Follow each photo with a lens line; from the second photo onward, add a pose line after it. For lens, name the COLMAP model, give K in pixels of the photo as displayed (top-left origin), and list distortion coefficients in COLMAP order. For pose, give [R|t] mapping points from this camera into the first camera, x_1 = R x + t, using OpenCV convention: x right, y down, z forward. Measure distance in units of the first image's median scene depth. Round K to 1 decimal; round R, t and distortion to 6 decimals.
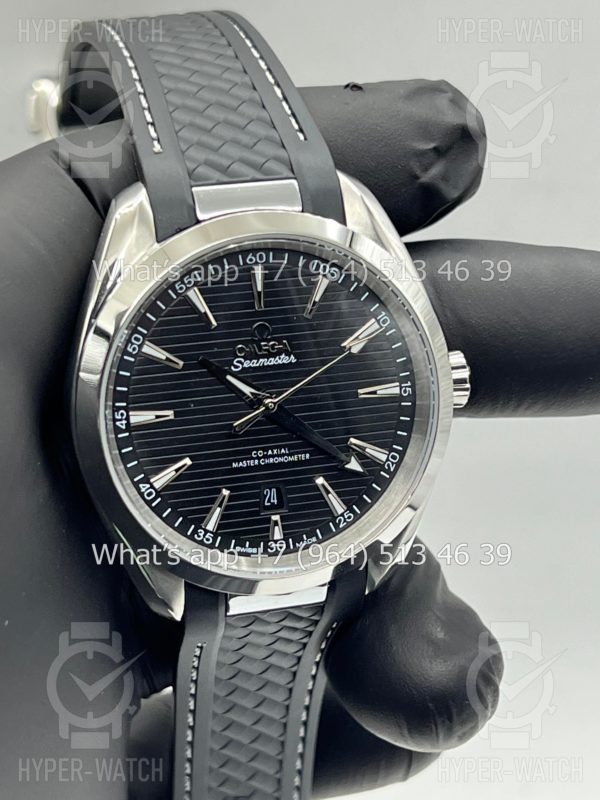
lens RADIAL K [[1931.9, 0, 305.2], [0, 1931.9, 415.4], [0, 0, 1]] dist [0.305464, 0.000000]
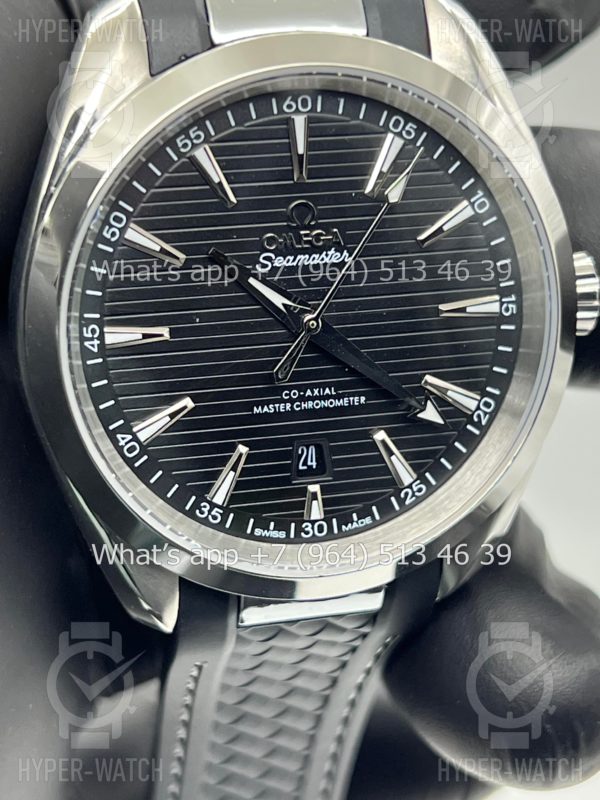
lens RADIAL K [[1931.9, 0, 293.8], [0, 1931.9, 401.9], [0, 0, 1]] dist [0.305464, 0.000000]
pose [[0.999628, 0.027282, -0.000441, -0.023125], [-0.027262, 0.999295, 0.025825, 0.004824], [0.001145, -0.025803, 0.999666, 0.316669]]
